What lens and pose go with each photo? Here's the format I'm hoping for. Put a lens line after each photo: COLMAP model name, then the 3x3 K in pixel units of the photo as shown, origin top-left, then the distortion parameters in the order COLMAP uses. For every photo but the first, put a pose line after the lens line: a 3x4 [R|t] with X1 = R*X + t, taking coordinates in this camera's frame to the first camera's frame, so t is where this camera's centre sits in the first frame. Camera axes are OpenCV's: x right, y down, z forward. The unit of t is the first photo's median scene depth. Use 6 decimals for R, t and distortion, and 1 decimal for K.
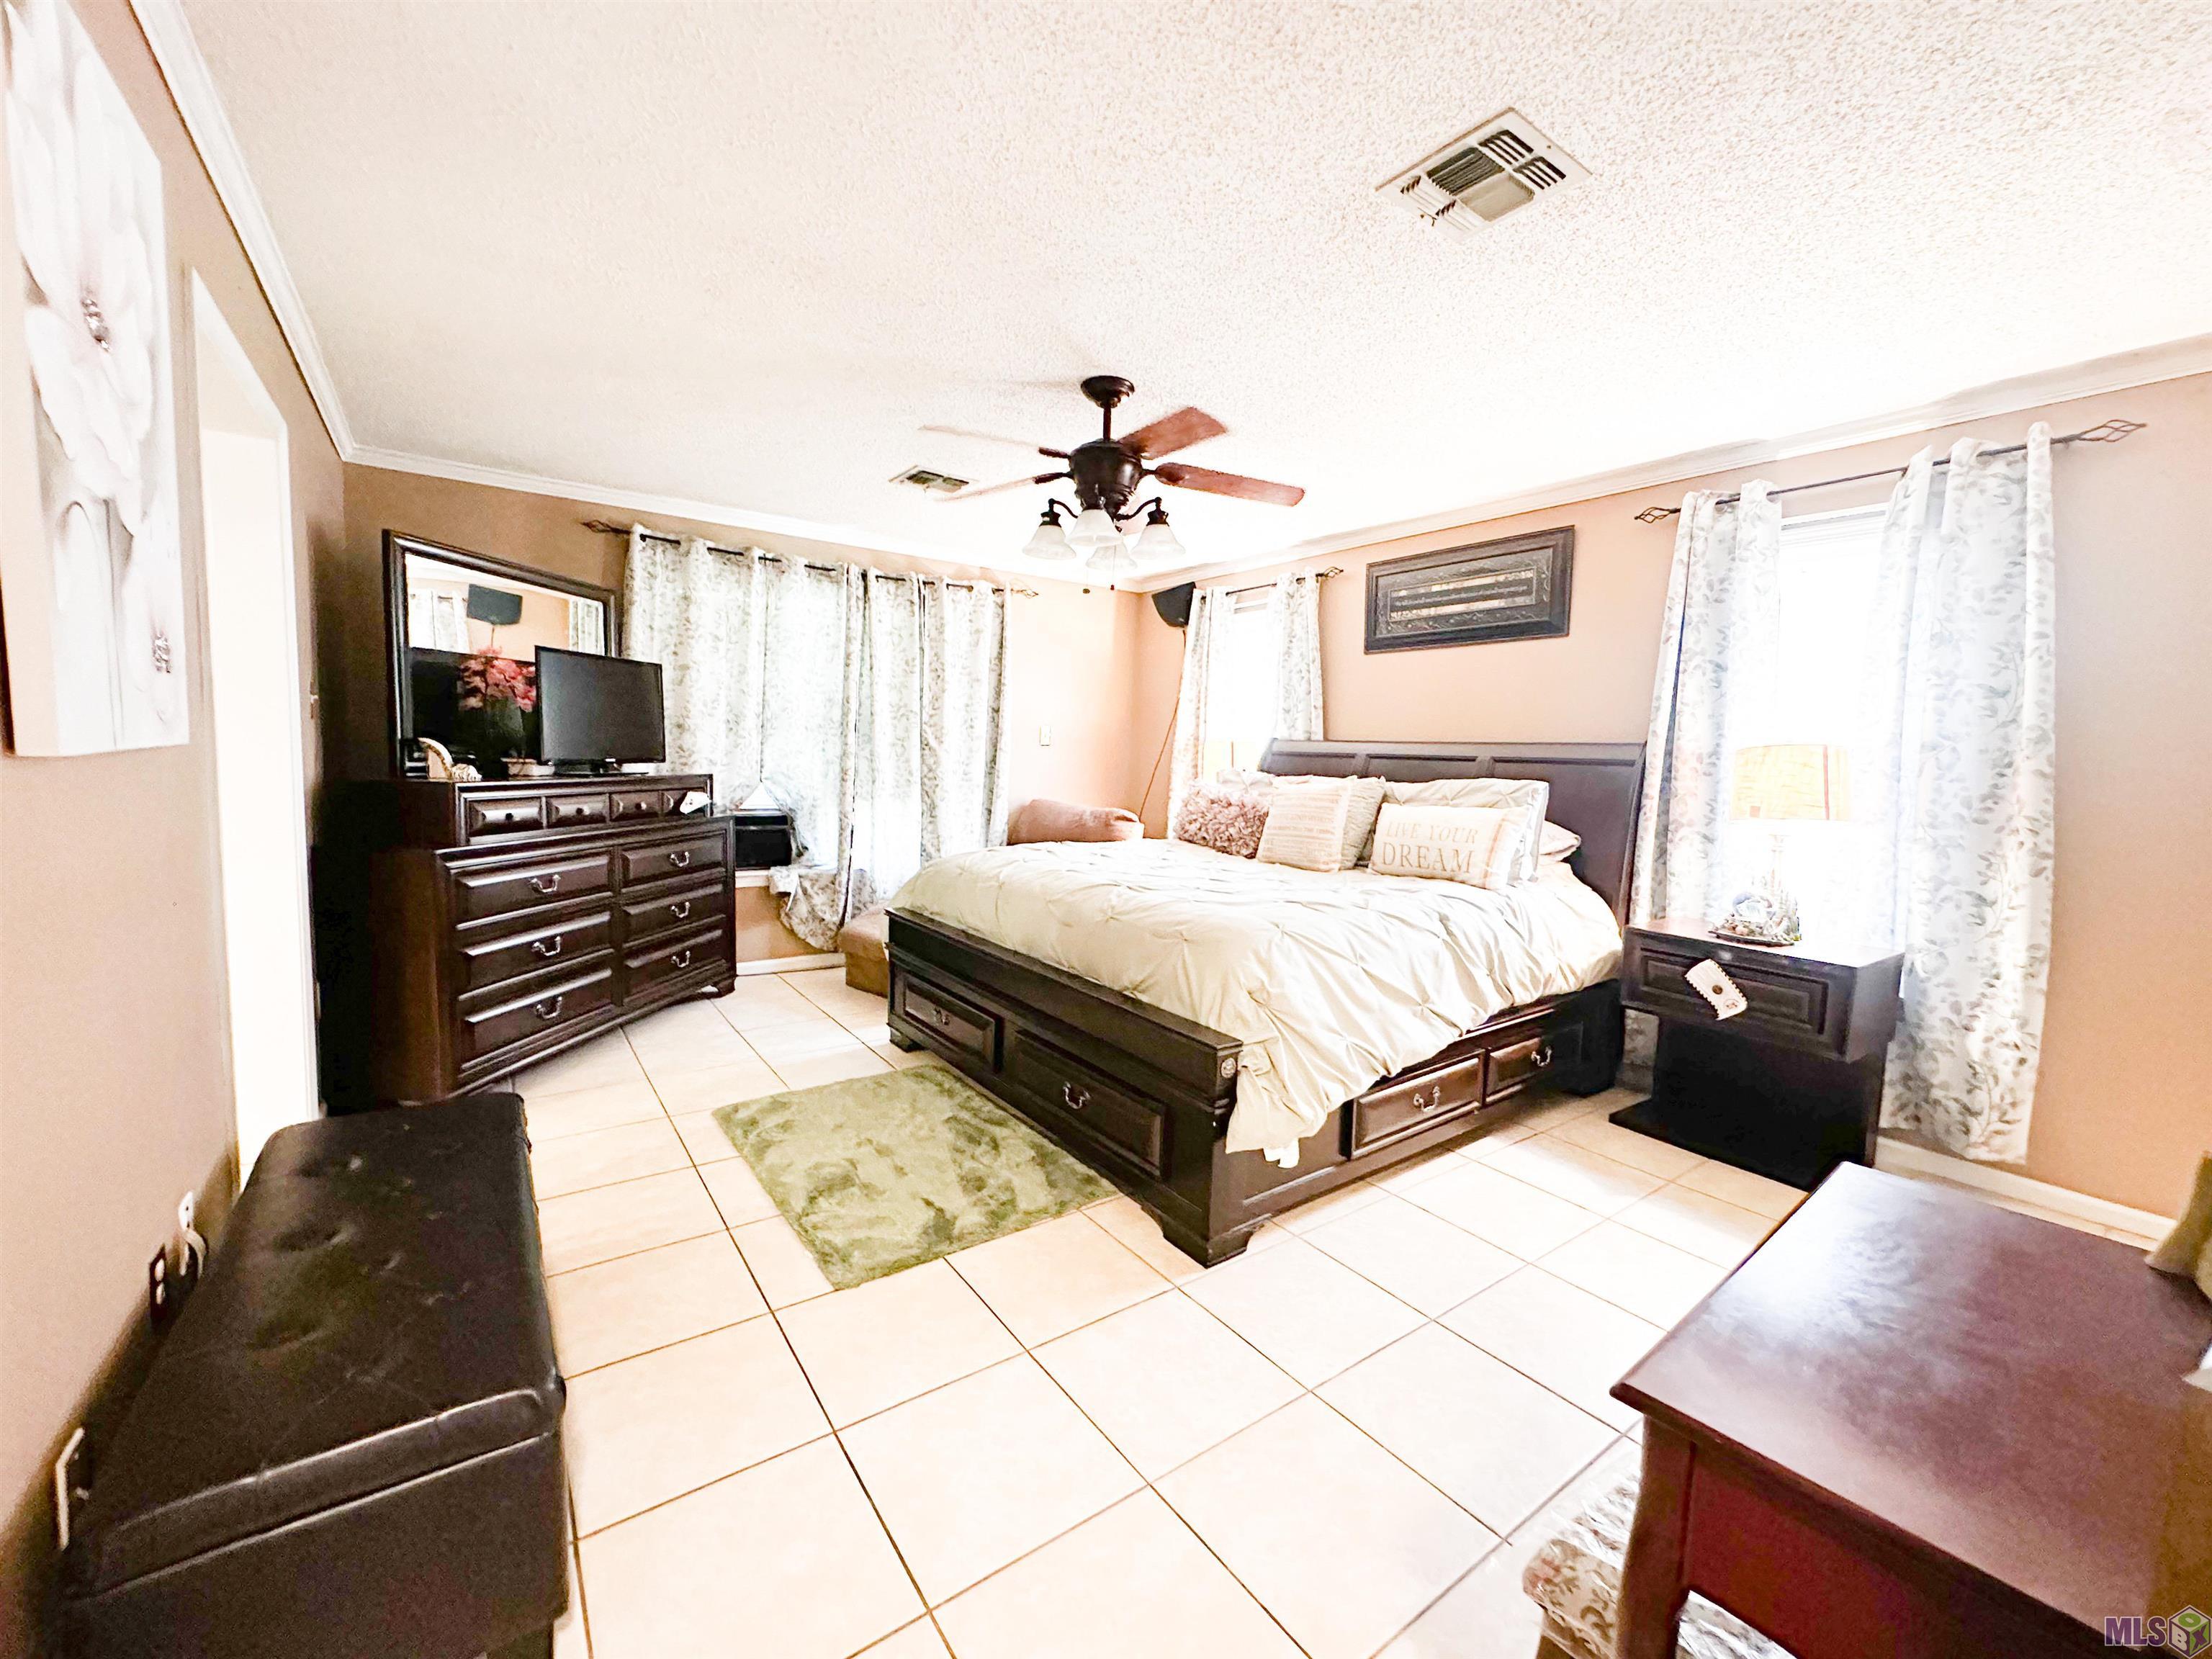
lens RADIAL K [[892.1, 0, 1114.1], [0, 892.1, 820.6], [0, 0, 1]] dist [0.000405, -0.000007]
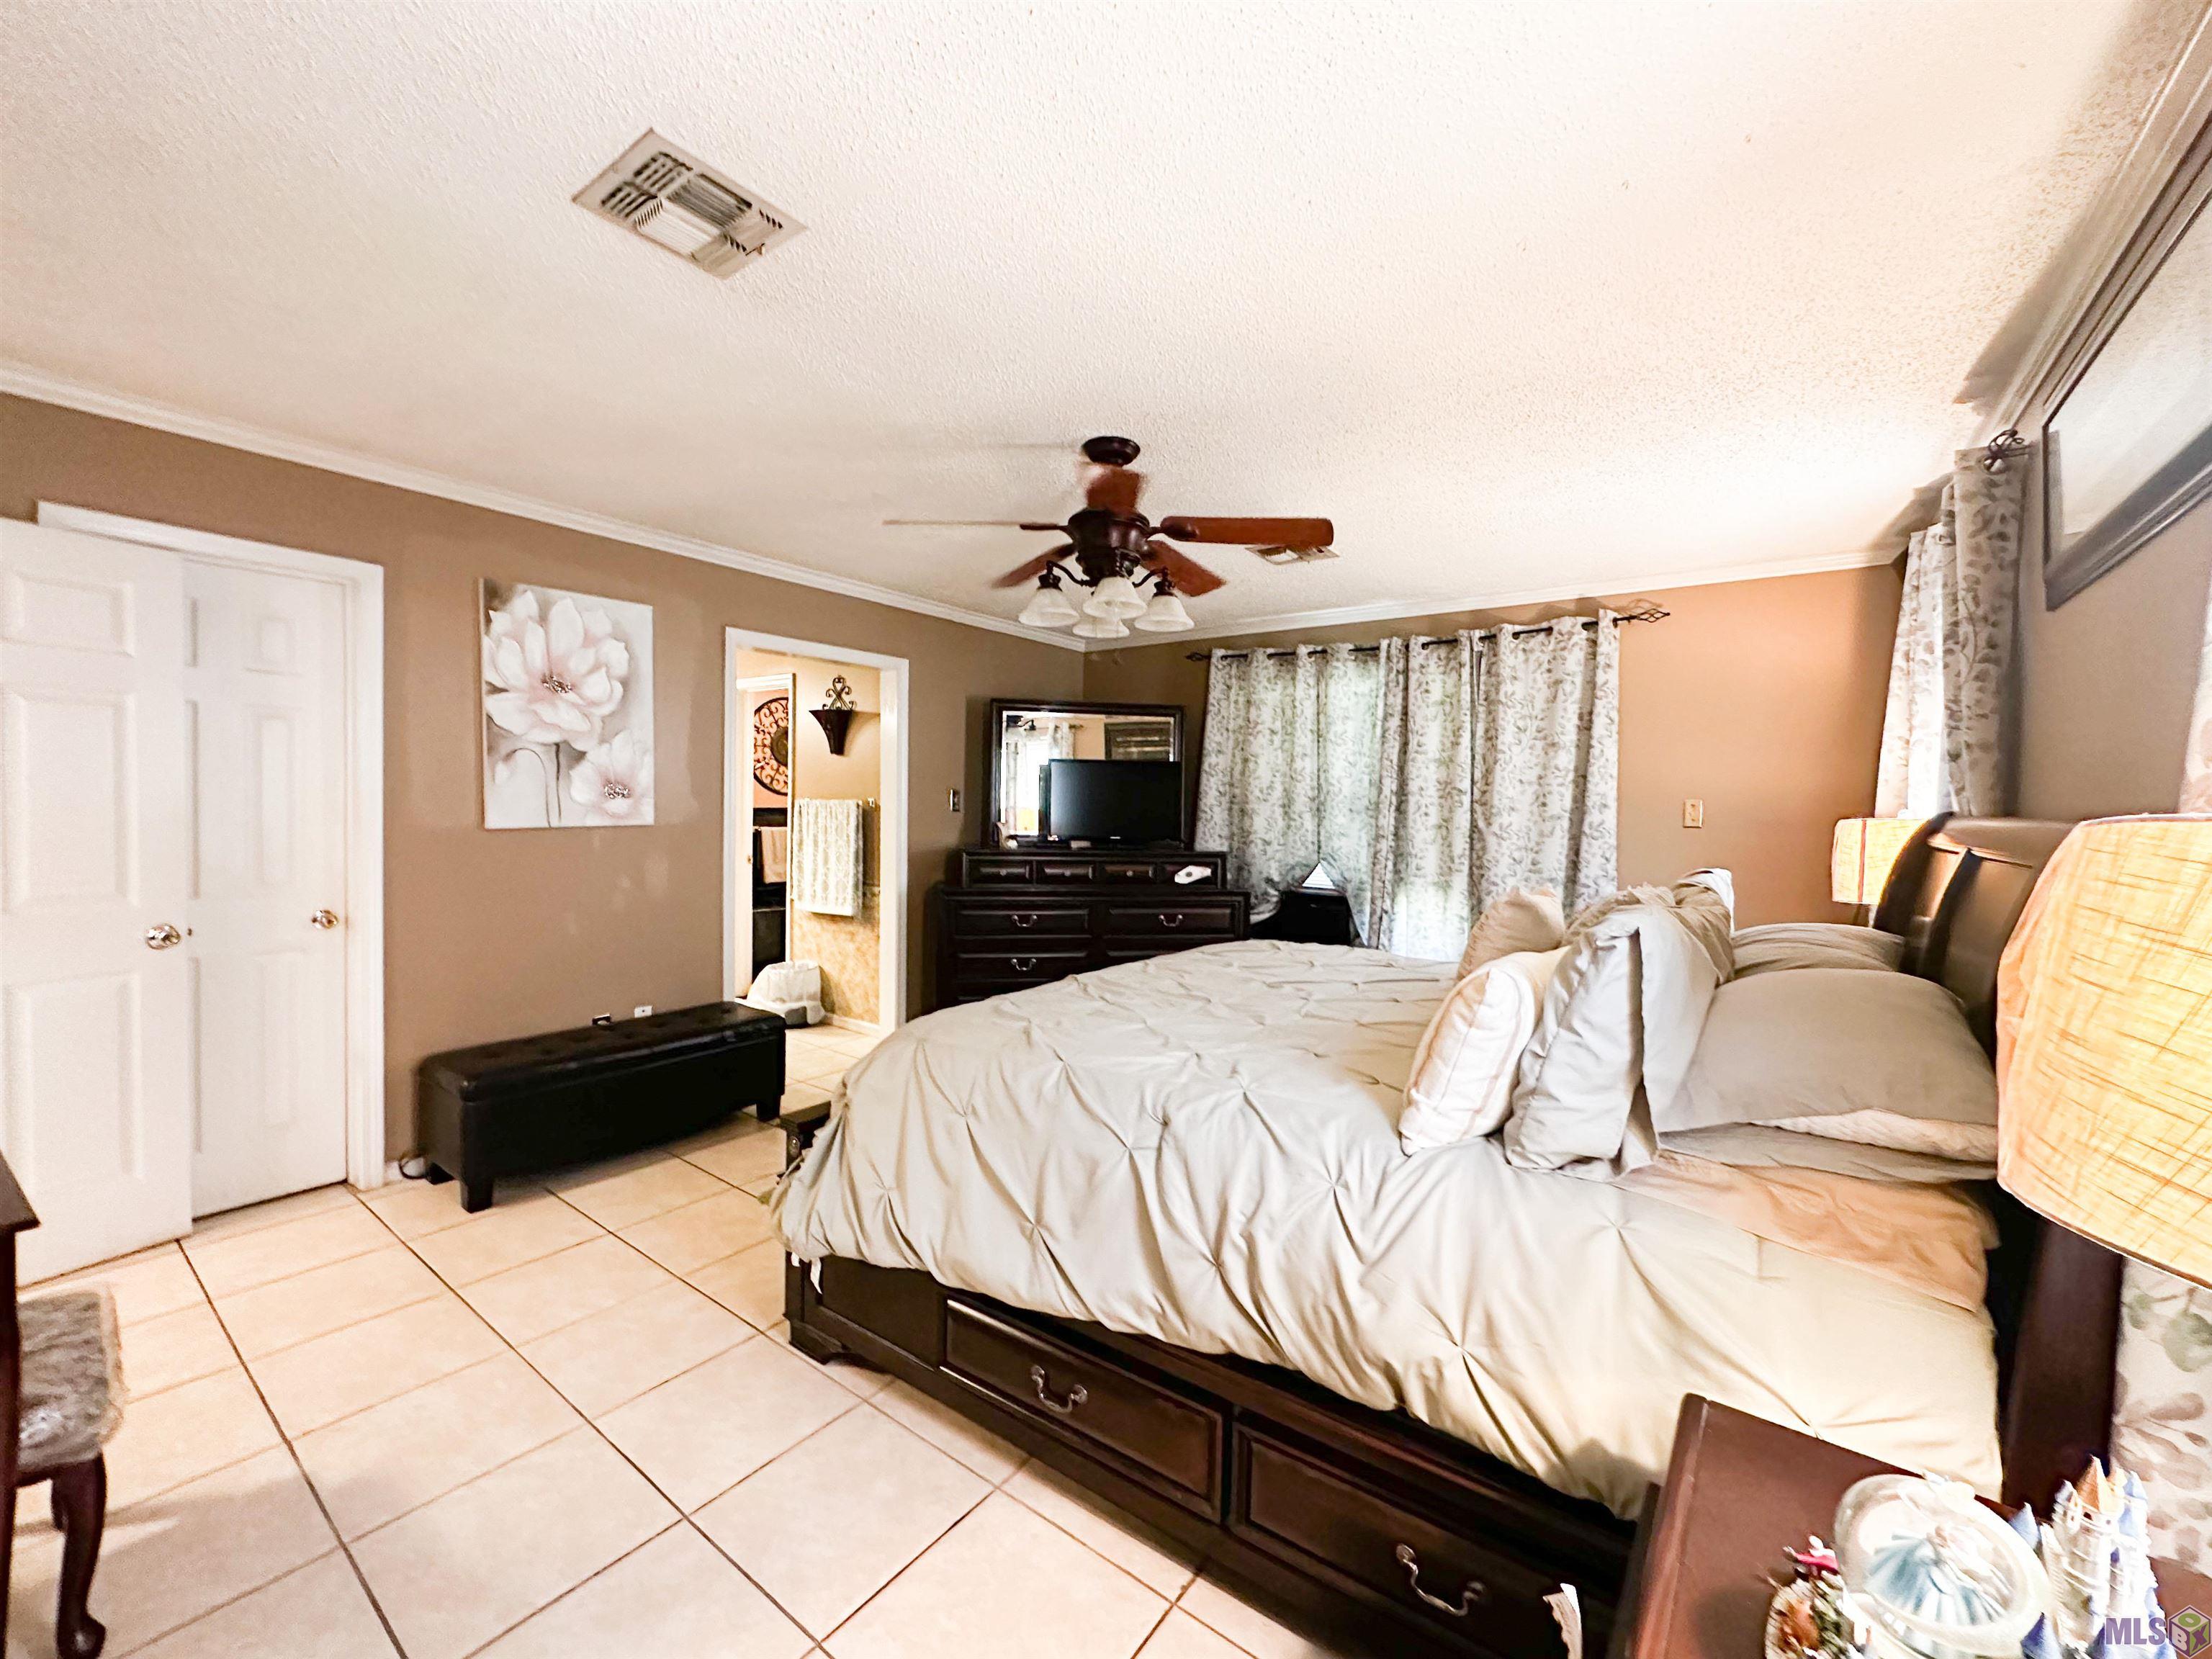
lens RADIAL K [[892.1, 0, 1114.1], [0, 892.1, 820.6], [0, 0, 1]] dist [0.000405, -0.000007]
pose [[0.309241, -0.011928, -0.950909, 0.537407], [-0.088227, 0.995249, -0.041176, -0.029097], [0.946882, 0.096629, 0.306720, 0.463229]]
